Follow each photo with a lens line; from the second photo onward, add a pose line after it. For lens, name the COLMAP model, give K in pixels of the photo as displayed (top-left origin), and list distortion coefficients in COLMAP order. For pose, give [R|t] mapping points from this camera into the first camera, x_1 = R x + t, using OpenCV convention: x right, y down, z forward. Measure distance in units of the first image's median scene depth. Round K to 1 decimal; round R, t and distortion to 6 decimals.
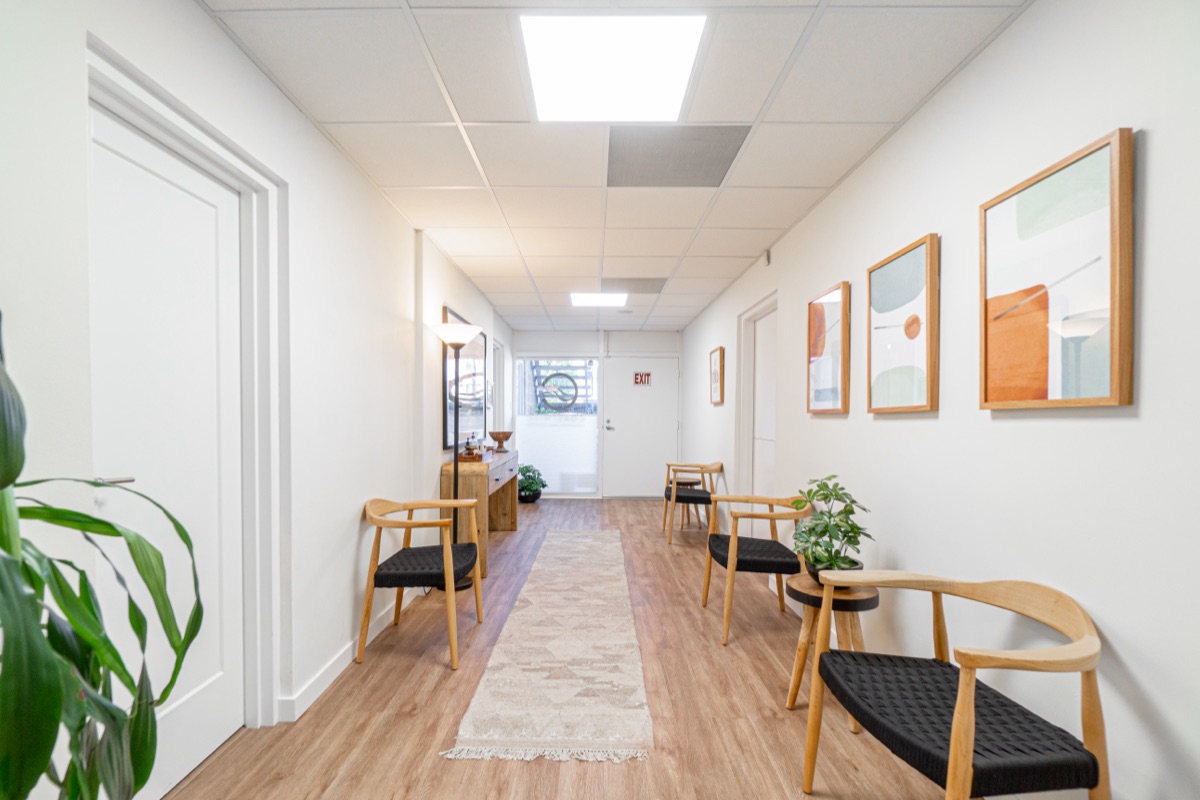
lens RADIAL K [[525.4, 0, 600.5], [0, 525.4, 409.1], [0, 0, 1]] dist [-0.026219, -0.000021]
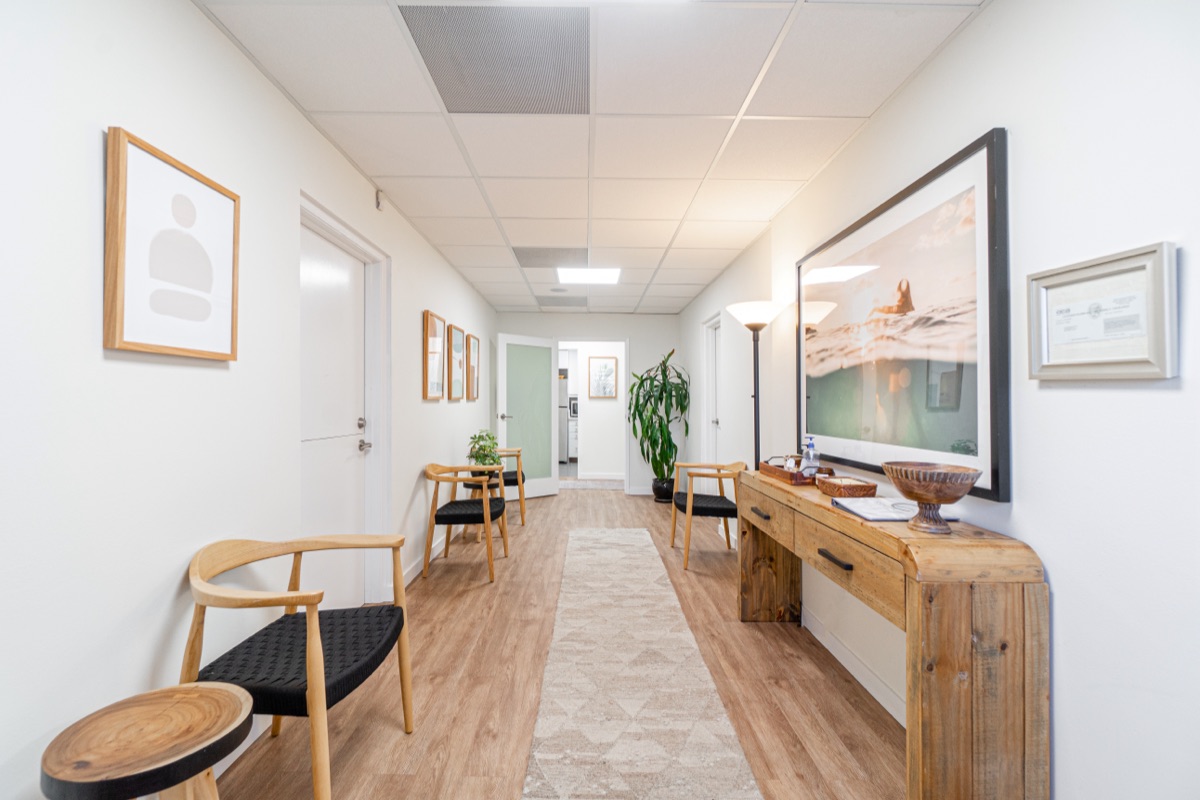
lens RADIAL K [[525.4, 0, 598.6], [0, 525.4, 400.5], [0, 0, 1]] dist [-0.026219, -0.000021]
pose [[-0.999863, -0.011221, -0.012163, -0.000552], [-0.011057, 0.999848, -0.013505, 0.017968], [0.012313, -0.013369, -0.999835, 1.828971]]
